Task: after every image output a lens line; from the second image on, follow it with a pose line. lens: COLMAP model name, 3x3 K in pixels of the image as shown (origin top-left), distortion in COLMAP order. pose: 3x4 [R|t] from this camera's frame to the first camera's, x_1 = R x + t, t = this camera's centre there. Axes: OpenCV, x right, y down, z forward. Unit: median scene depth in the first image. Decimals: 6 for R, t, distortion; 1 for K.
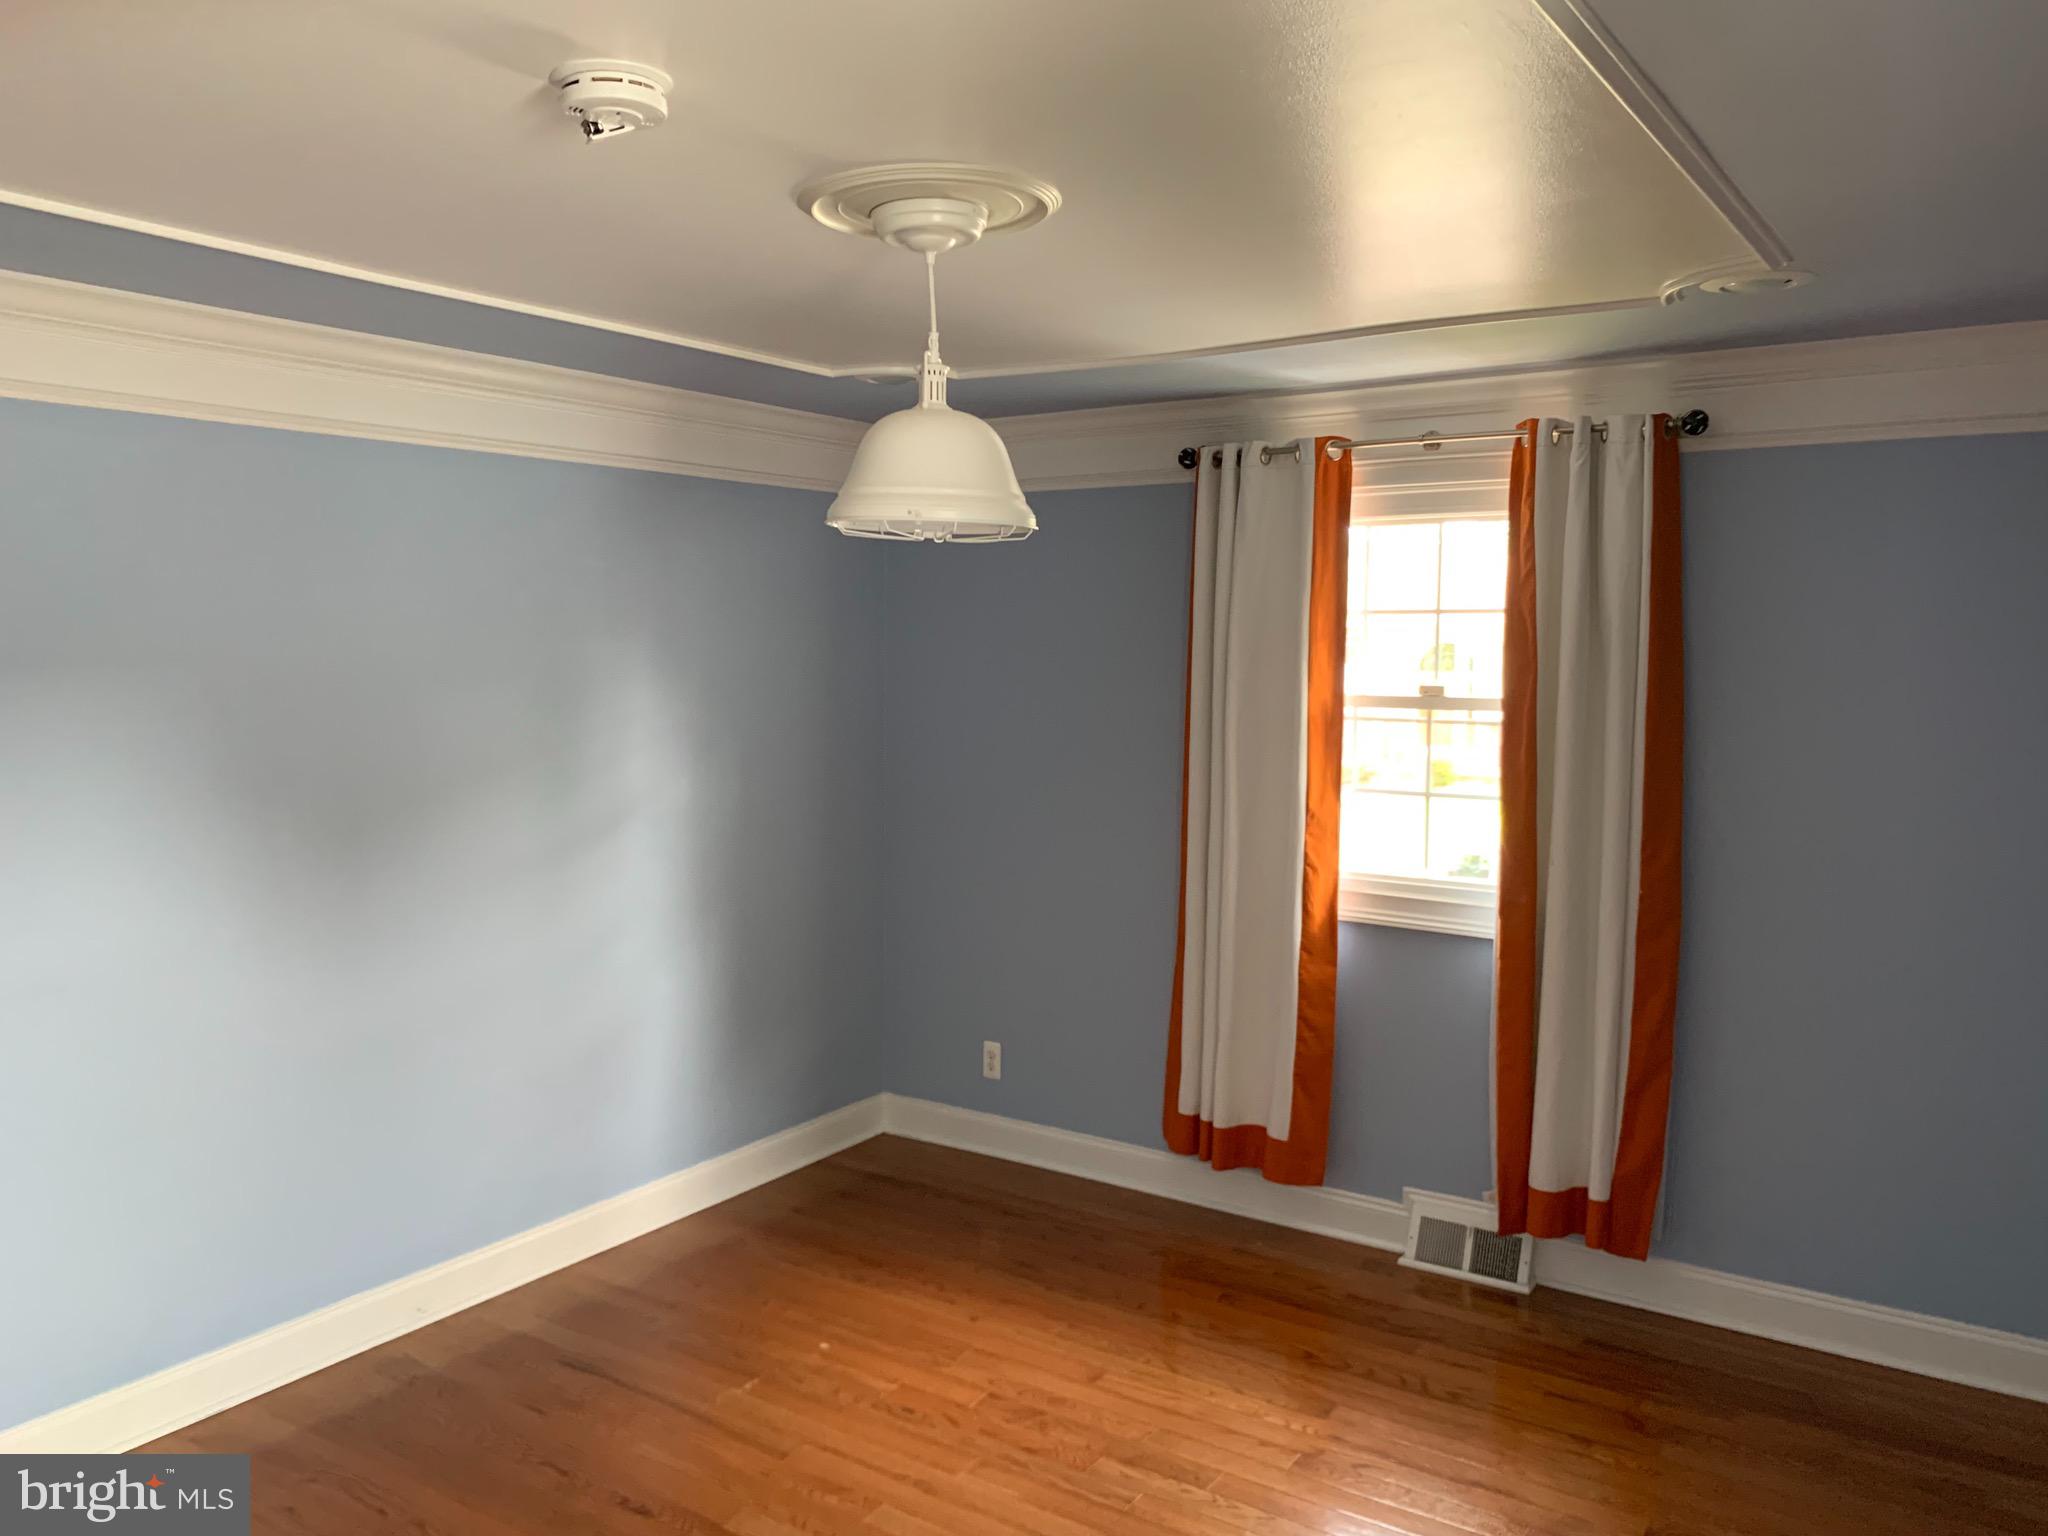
lens RADIAL K [[1572.2, 0, 1030.4], [0, 1572.2, 776.0], [0, 0, 1]] dist [0.049142, -0.034166]
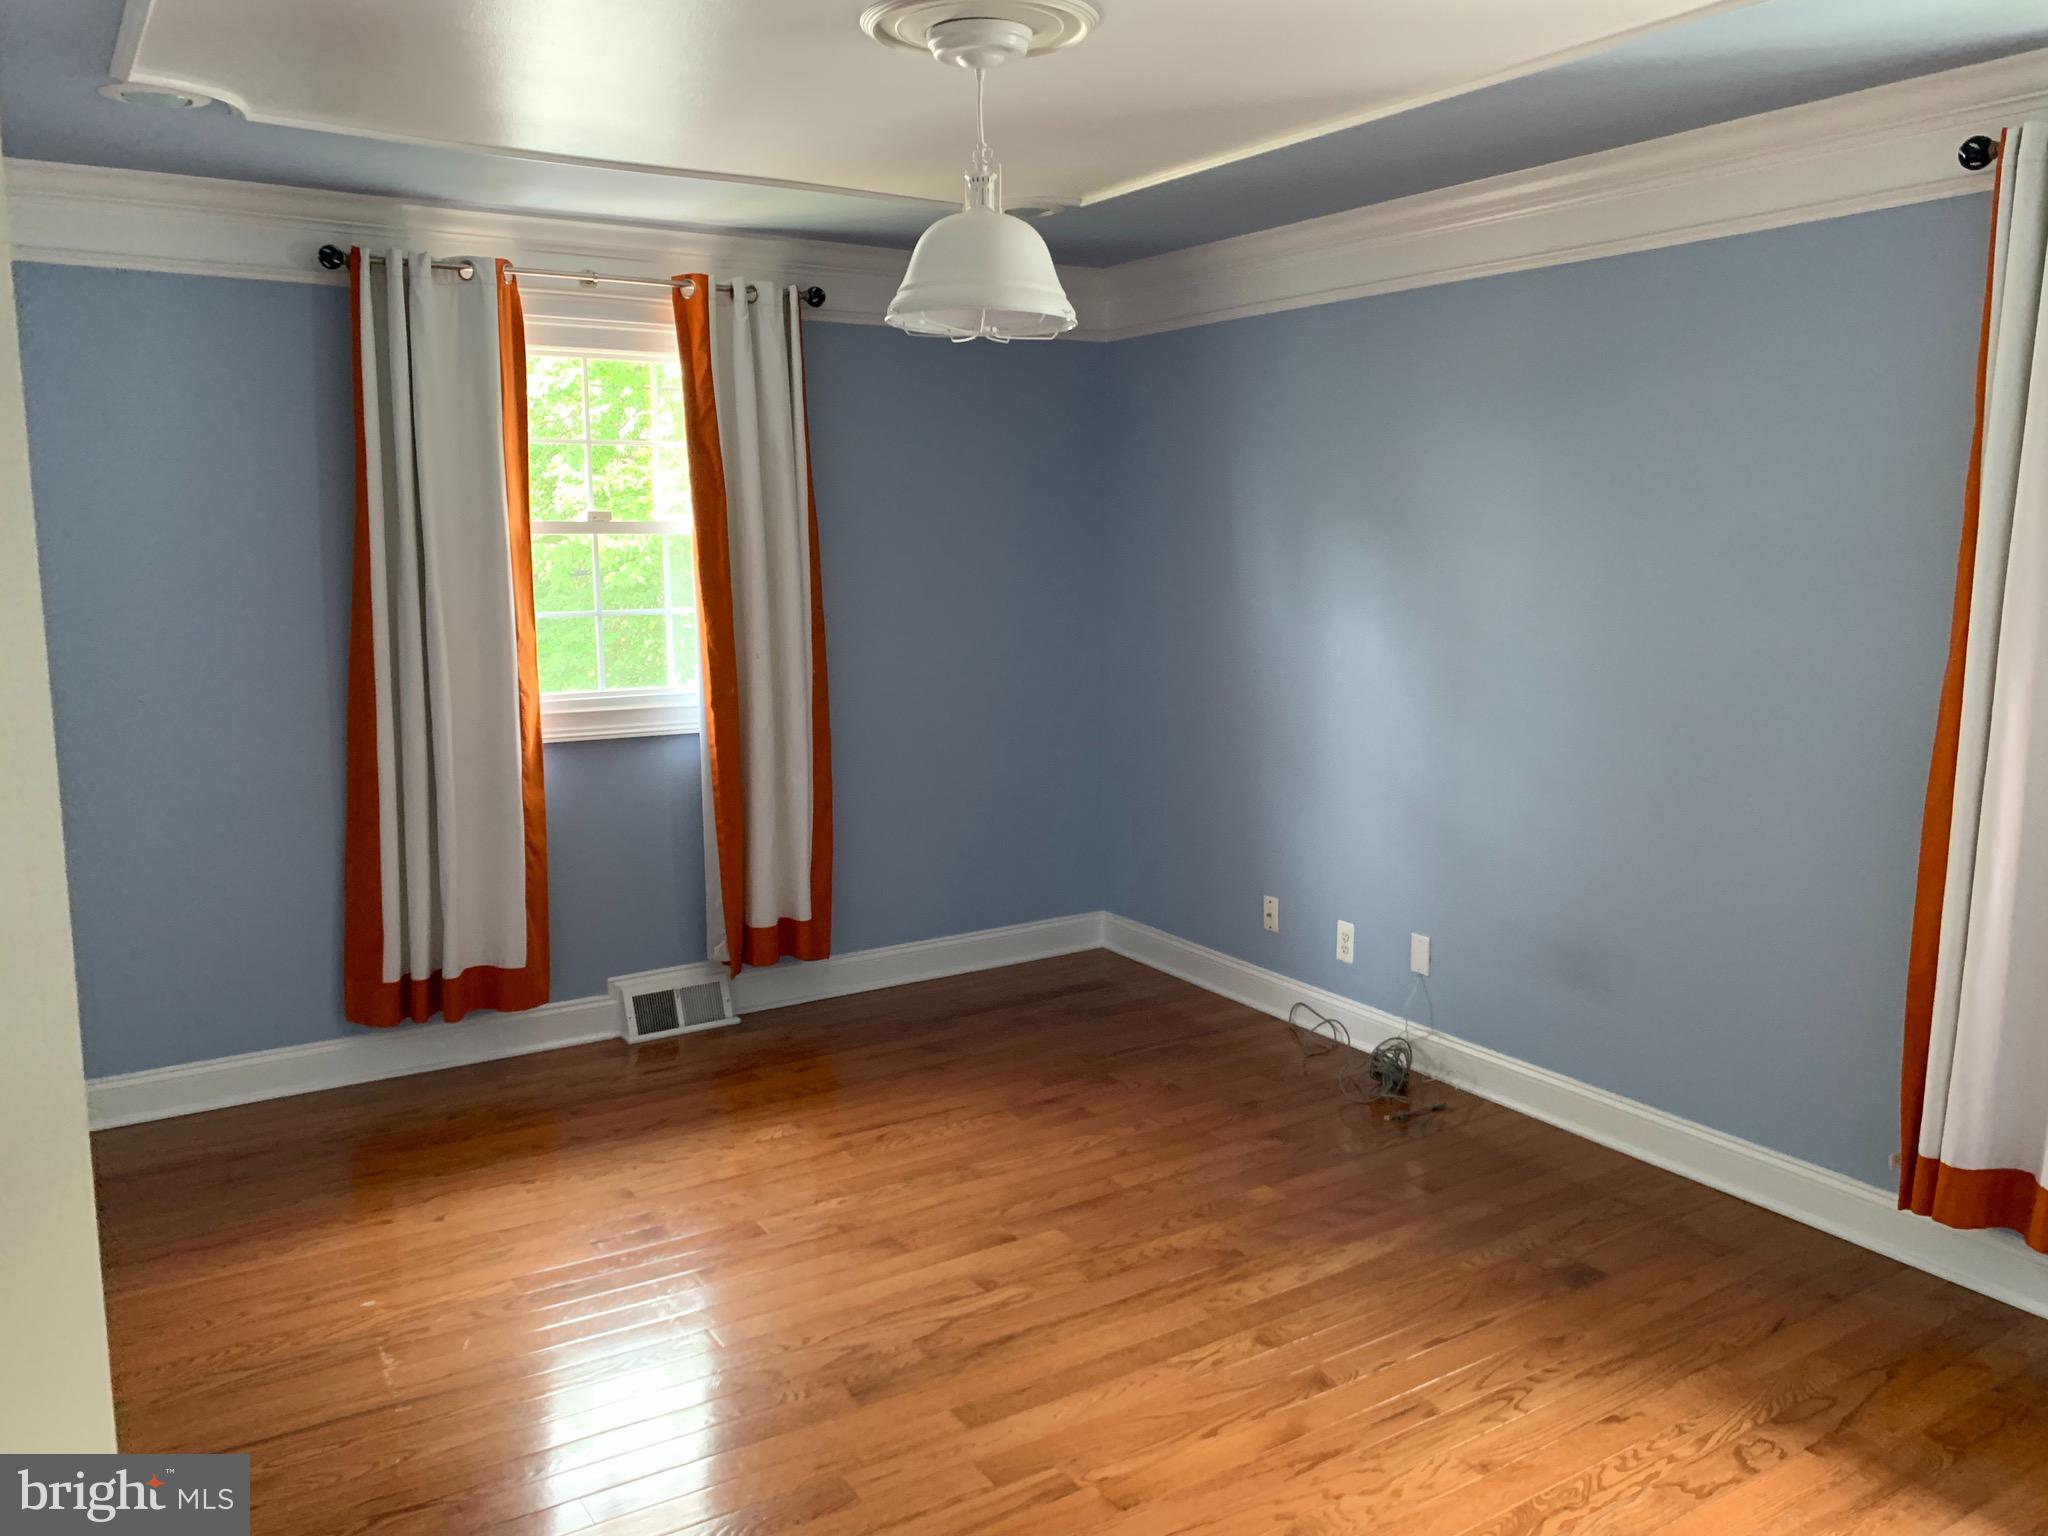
lens RADIAL K [[1572.2, 0, 1033.9], [0, 1572.2, 762.5], [0, 0, 1]] dist [0.049142, -0.034166]
pose [[0.406498, -0.147914, 0.901599, -0.621783], [0.083474, 0.988694, 0.124567, 0.002077], [-0.909830, 0.024623, 0.414249, 0.288603]]
